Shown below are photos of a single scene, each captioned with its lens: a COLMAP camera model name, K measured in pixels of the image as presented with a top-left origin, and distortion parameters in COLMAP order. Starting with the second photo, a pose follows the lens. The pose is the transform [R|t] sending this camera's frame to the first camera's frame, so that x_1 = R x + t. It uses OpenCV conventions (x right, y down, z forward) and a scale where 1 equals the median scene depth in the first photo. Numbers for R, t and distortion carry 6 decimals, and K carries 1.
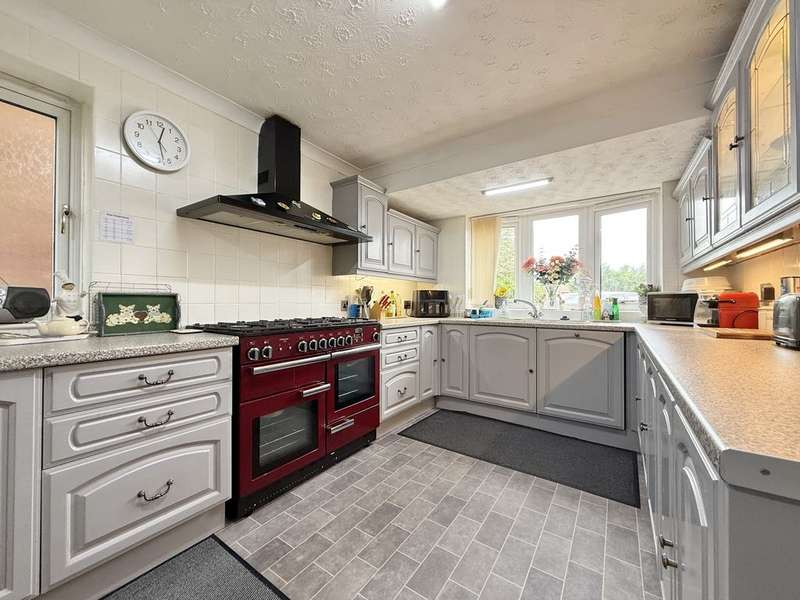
lens RADIAL K [[318.6, 0, 397.2], [0, 318.6, 300.4], [0, 0, 1]] dist [0.002921, -0.000511]
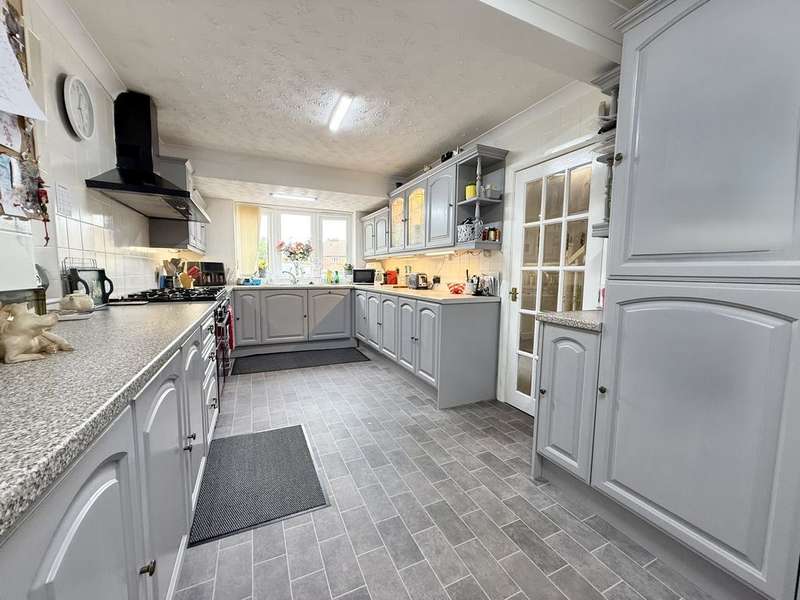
lens RADIAL K [[318.6, 0, 400.0], [0, 318.6, 301.0], [0, 0, 1]] dist [0.002921, -0.000511]
pose [[0.504153, -0.075522, 0.860306, -0.680380], [-0.015734, 0.995200, 0.096584, -0.017741], [-0.863471, -0.062229, 0.500545, -0.209251]]
